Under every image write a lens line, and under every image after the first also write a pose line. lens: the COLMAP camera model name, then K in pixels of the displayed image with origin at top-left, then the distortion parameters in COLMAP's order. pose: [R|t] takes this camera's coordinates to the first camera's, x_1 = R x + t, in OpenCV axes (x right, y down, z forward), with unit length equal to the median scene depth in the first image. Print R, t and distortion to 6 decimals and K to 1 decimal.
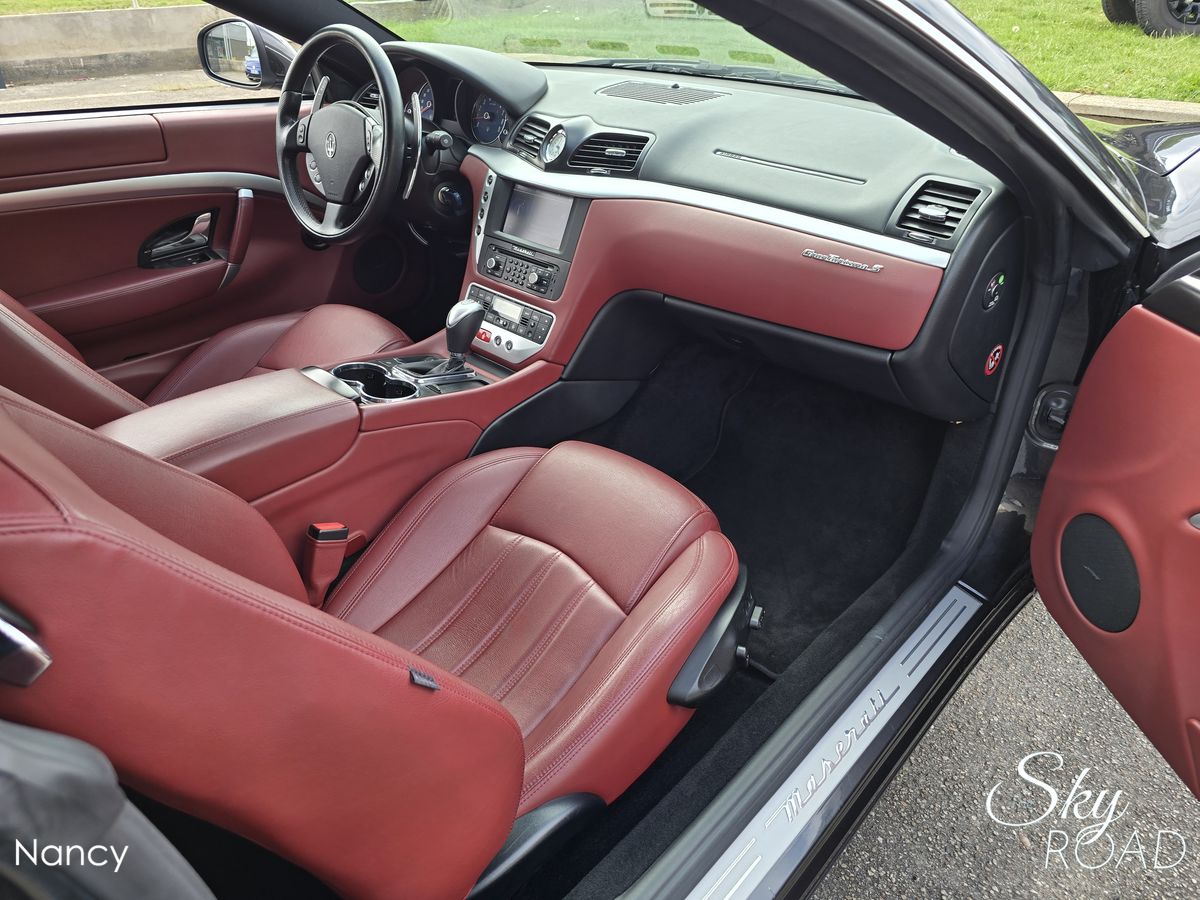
lens RADIAL K [[809.2, 0, 595.9], [0, 809.2, 450.5], [0, 0, 1]] dist [0.050865, -0.045236]
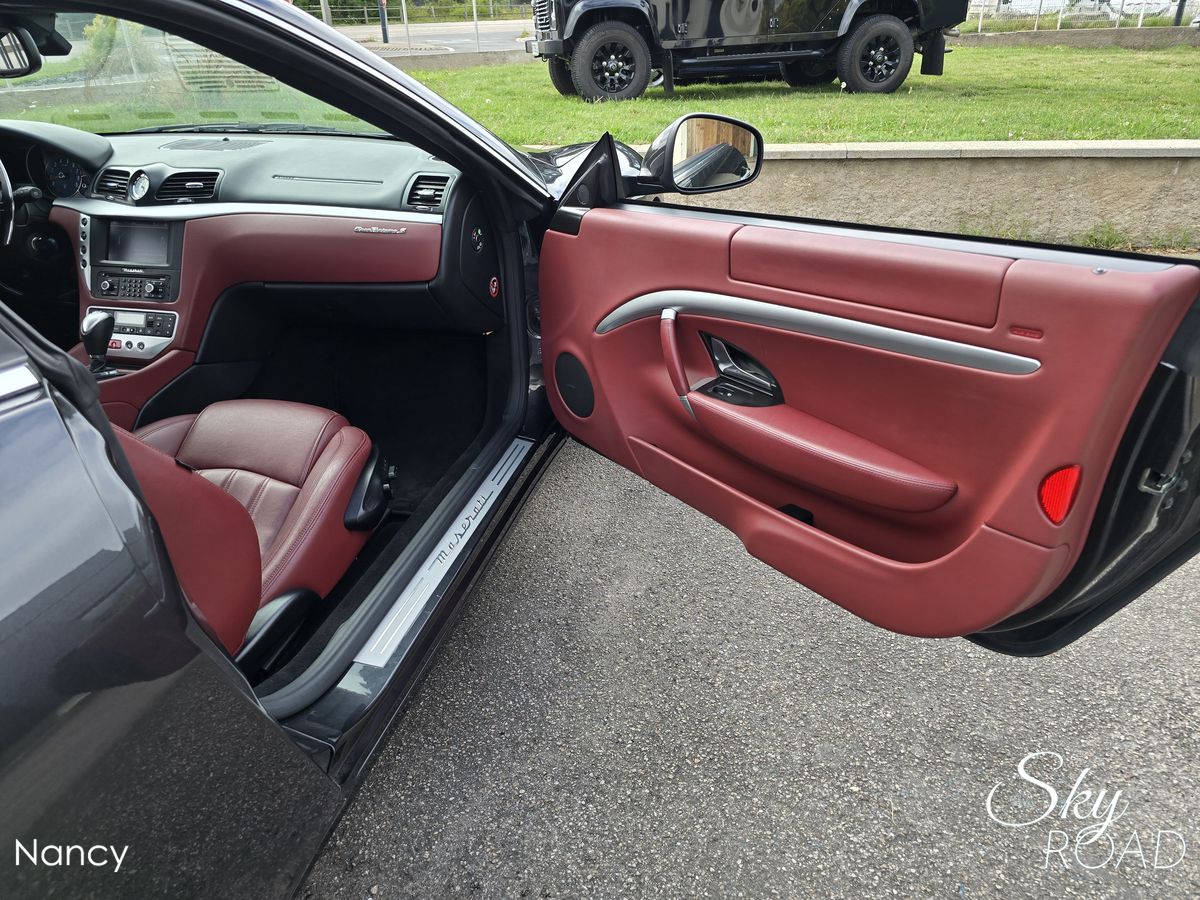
lens RADIAL K [[809.2, 0, 593.4], [0, 809.2, 460.9], [0, 0, 1]] dist [0.050865, -0.045236]
pose [[0.864800, -0.242255, 0.439811, -0.108444], [0.275065, 0.961359, -0.011329, 0.255187], [-0.420072, 0.130774, 0.898019, -0.403706]]
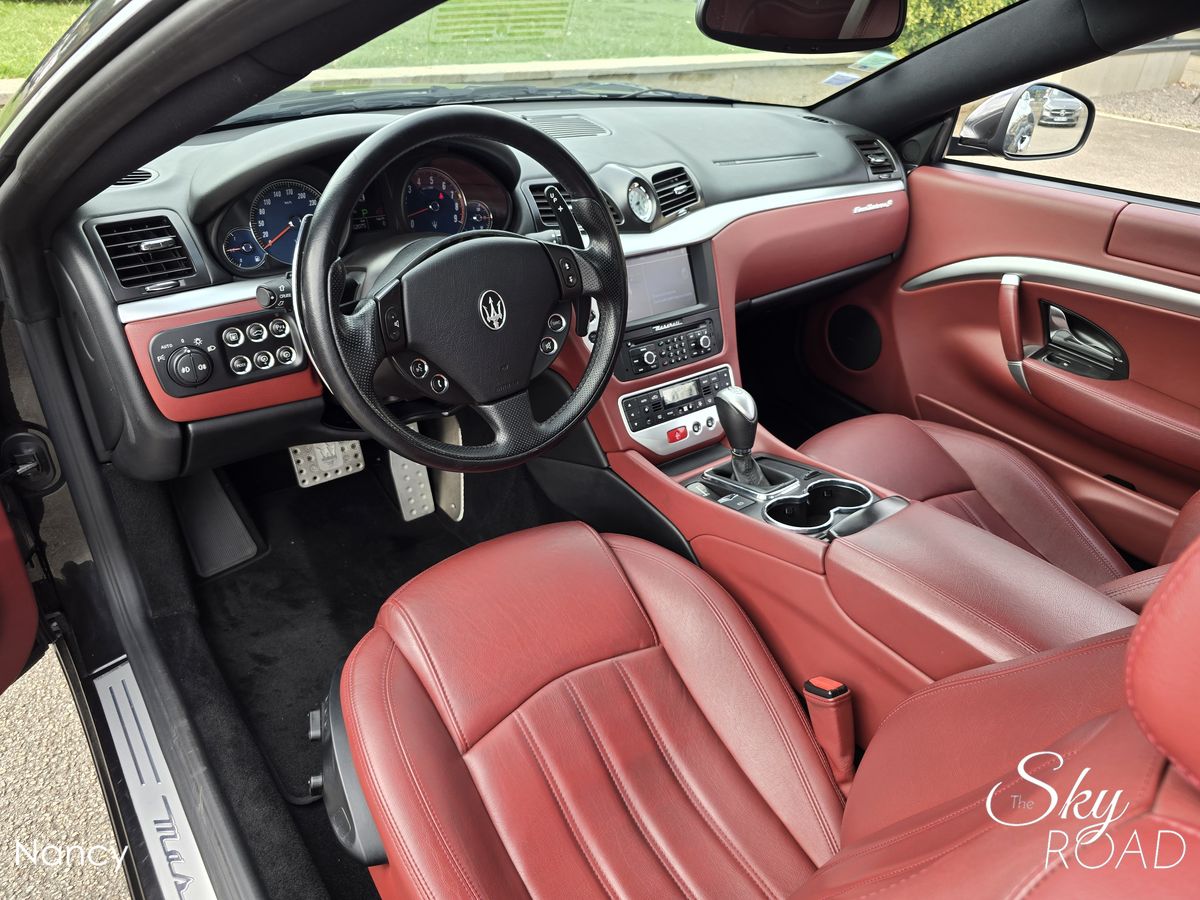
lens RADIAL K [[809.2, 0, 614.2], [0, 809.2, 449.5], [0, 0, 1]] dist [0.050865, -0.045236]
pose [[0.150323, -0.505412, 0.849683, -0.943403], [0.463355, 0.795227, 0.391045, -0.530073], [-0.873330, 0.334922, 0.353726, 0.831039]]
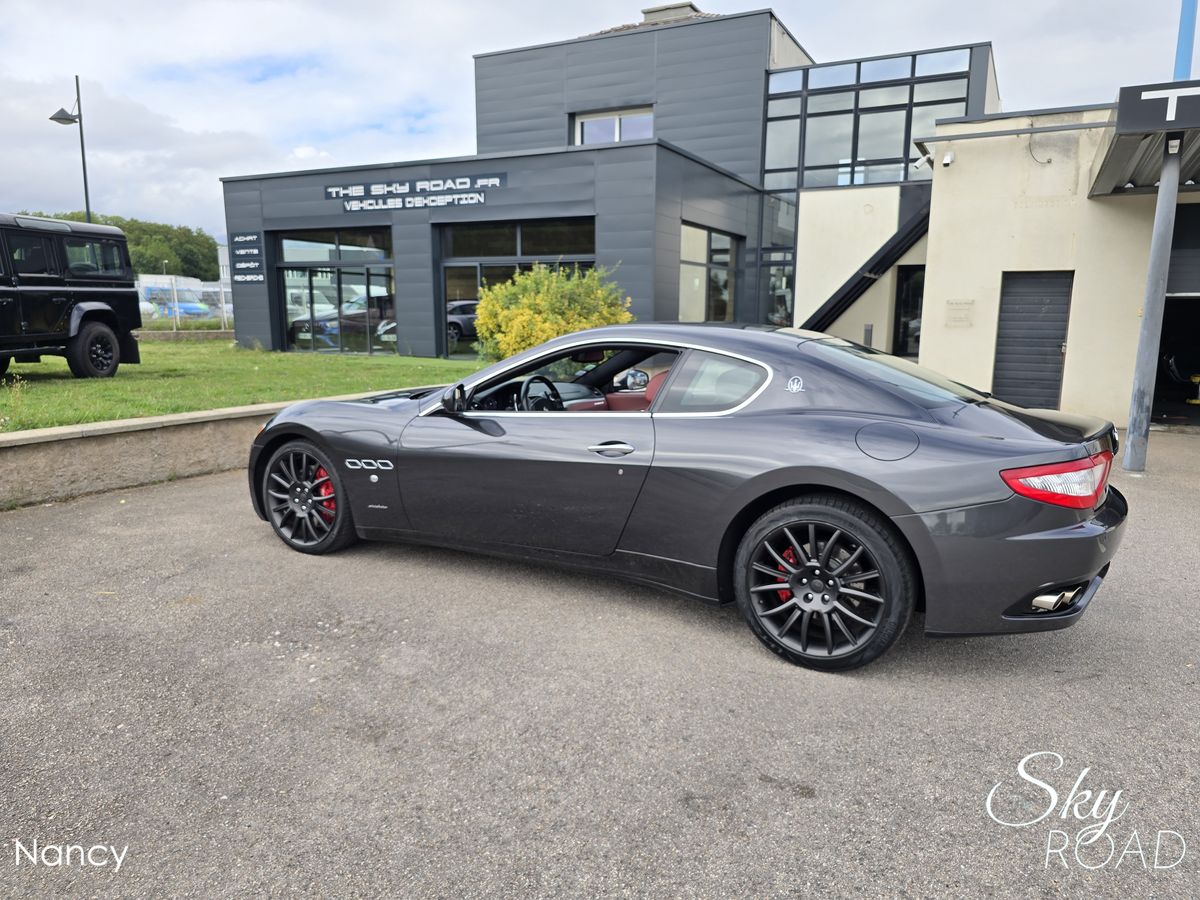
lens RADIAL K [[809.2, 0, 612.1], [0, 809.2, 455.8], [0, 0, 1]] dist [0.050865, -0.045236]
pose [[-0.255439, -0.154642, 0.954378, -3.605608], [0.499251, 0.824235, 0.267179, -1.004505], [-0.827949, 0.544722, -0.133337, 1.423293]]
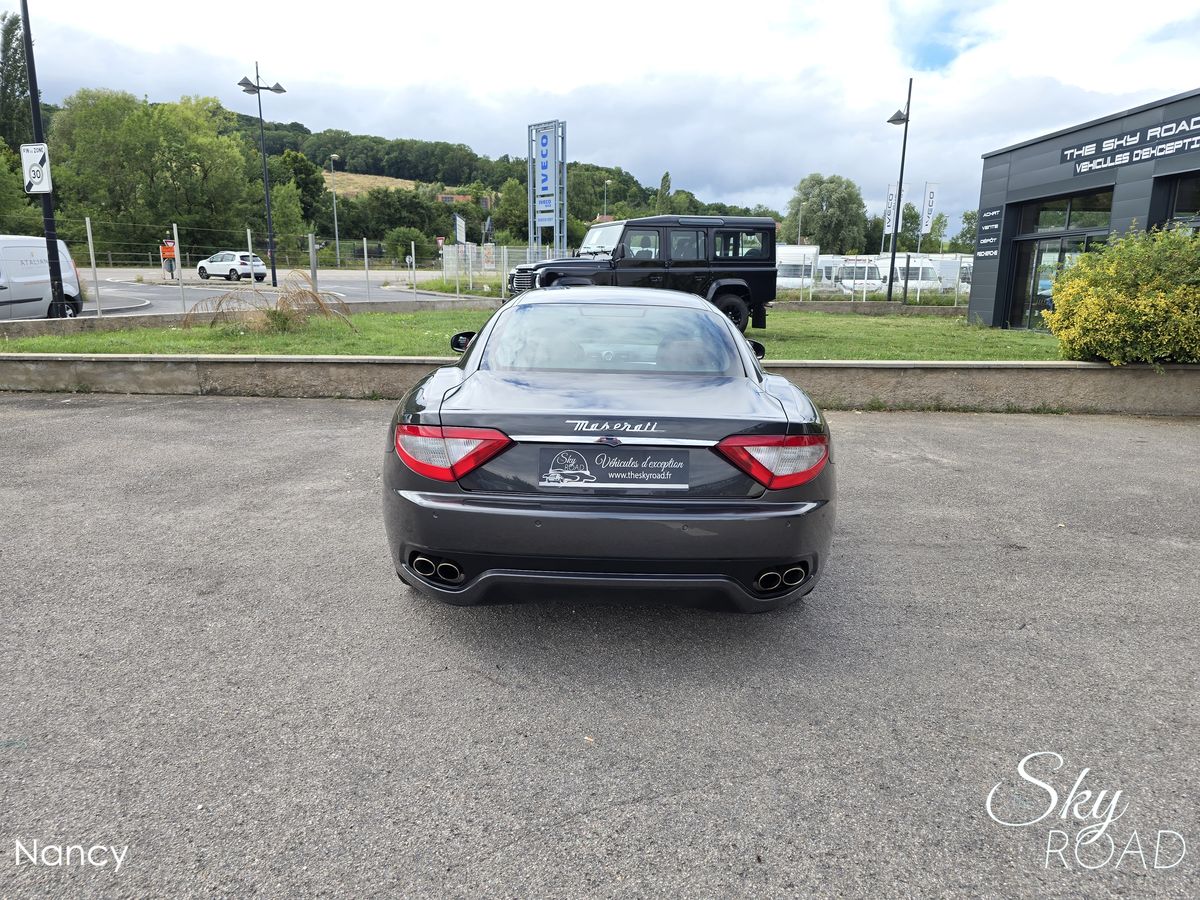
lens RADIAL K [[809.2, 0, 598.4], [0, 809.2, 459.1], [0, 0, 1]] dist [0.050865, -0.045236]
pose [[0.729866, -0.122004, 0.672614, -2.917150], [0.335981, 0.920922, -0.197535, 0.893592], [-0.595325, 0.370159, 0.713141, -1.679923]]
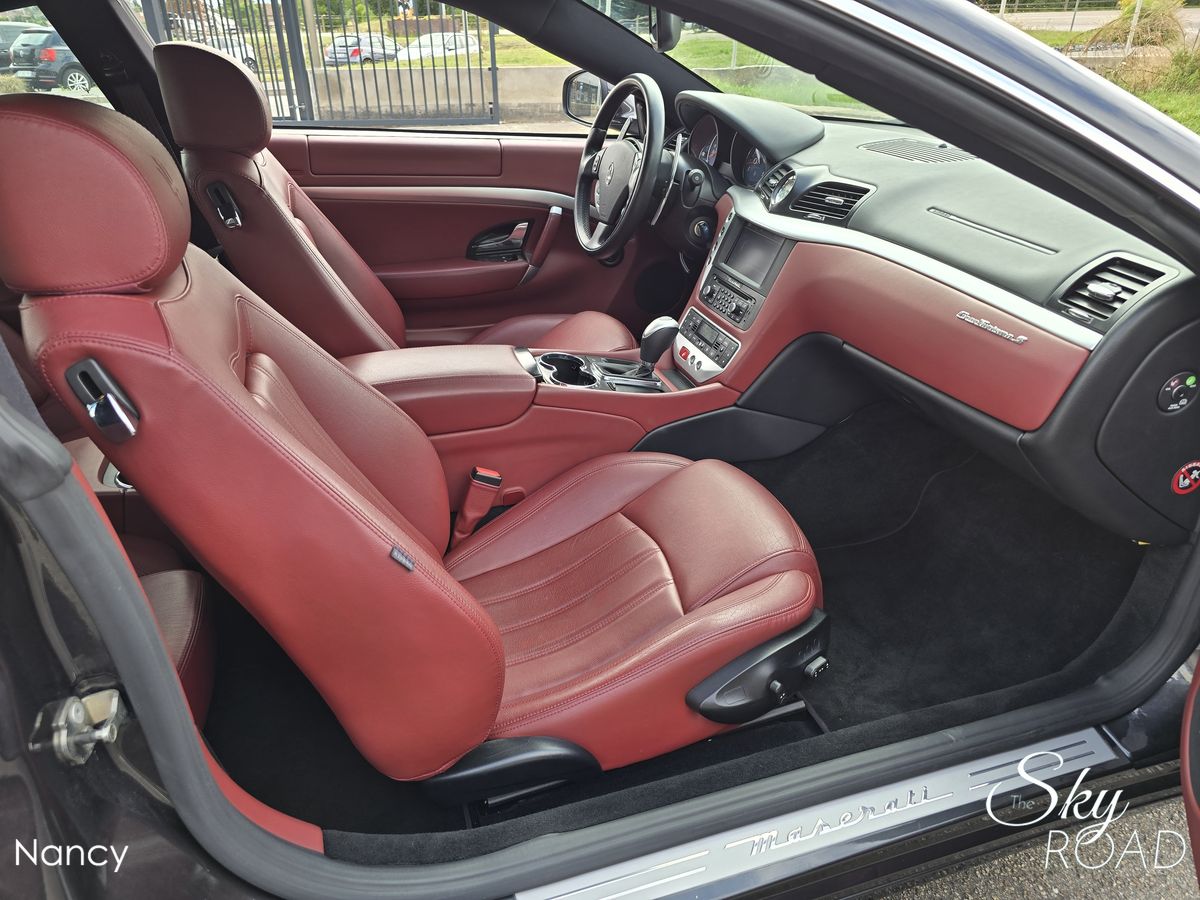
lens RADIAL K [[809.2, 0, 596.5], [0, 809.2, 452.5], [0, 0, 1]] dist [0.050865, -0.045236]
pose [[0.876087, 0.232136, -0.422593, 0.270812], [-0.257177, 0.966362, -0.002322, 0.021937], [0.407839, 0.110715, 0.906317, -0.023524]]
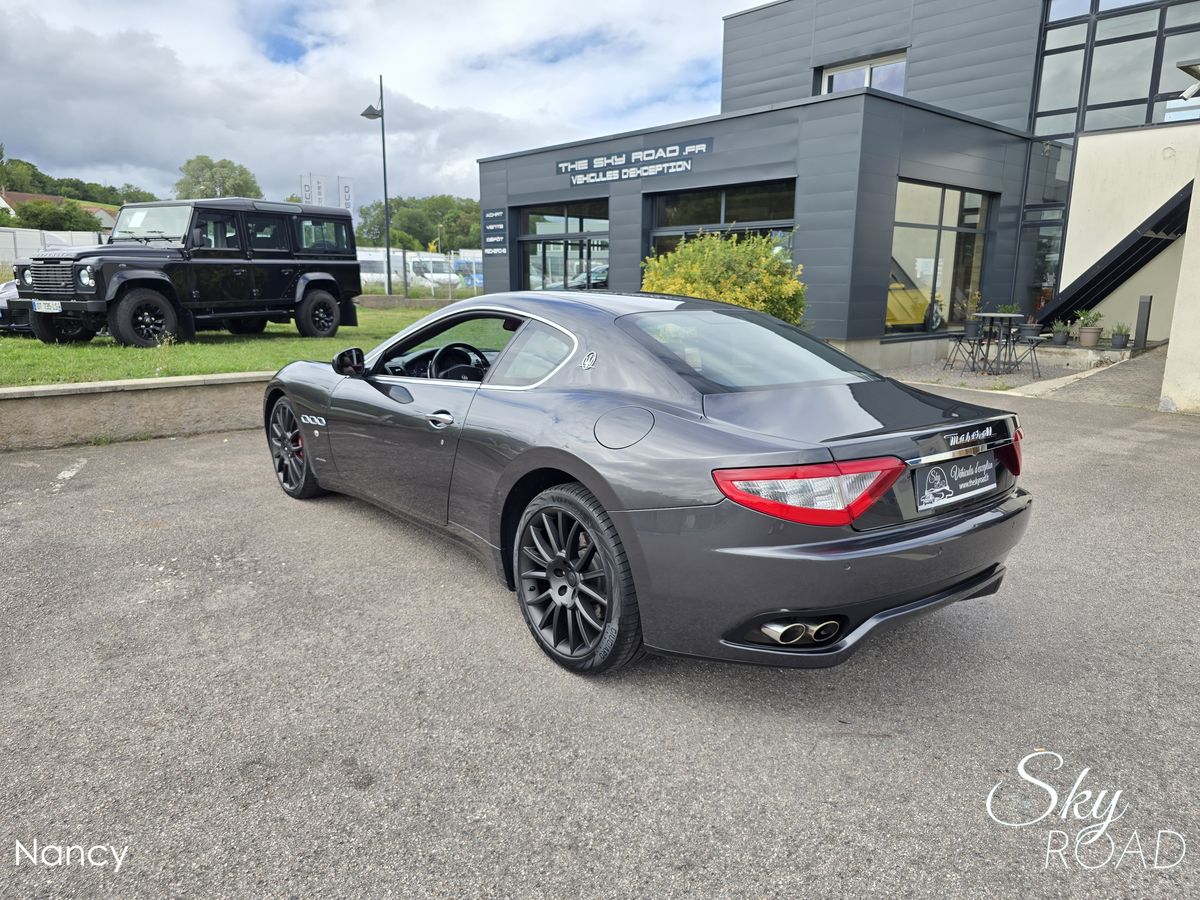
lens RADIAL K [[809.2, 0, 601.9], [0, 809.2, 459.7], [0, 0, 1]] dist [0.050865, -0.045236]
pose [[0.120565, -0.197607, 0.972839, -3.591522], [0.506728, 0.854948, 0.110861, -0.205403], [-0.853634, 0.479599, 0.203210, 0.109080]]
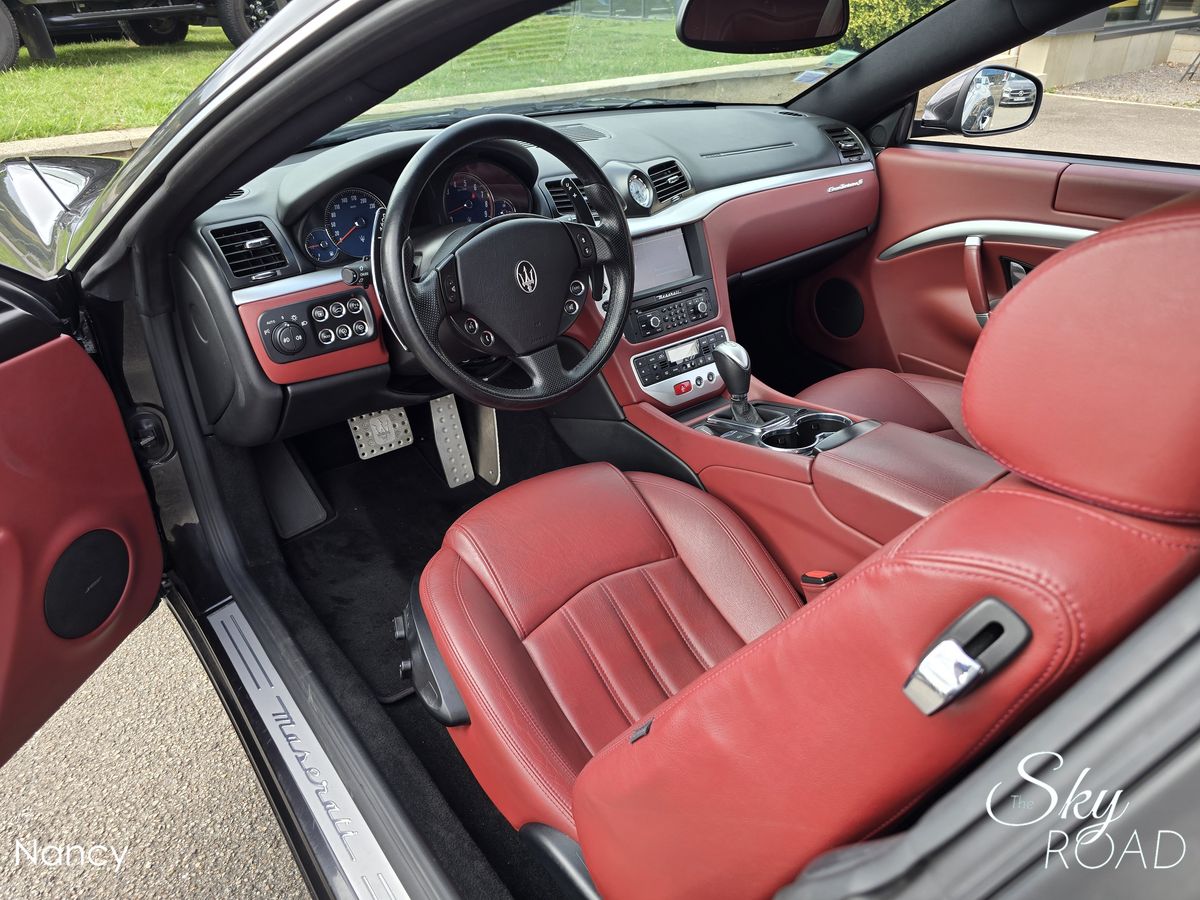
lens RADIAL K [[809.2, 0, 593.4], [0, 809.2, 450.2], [0, 0, 1]] dist [0.050865, -0.045236]
pose [[0.154147, -0.494359, 0.855481, -1.113826], [0.522594, 0.775601, 0.354033, -0.526757], [-0.838531, 0.392496, 0.377905, 0.815824]]
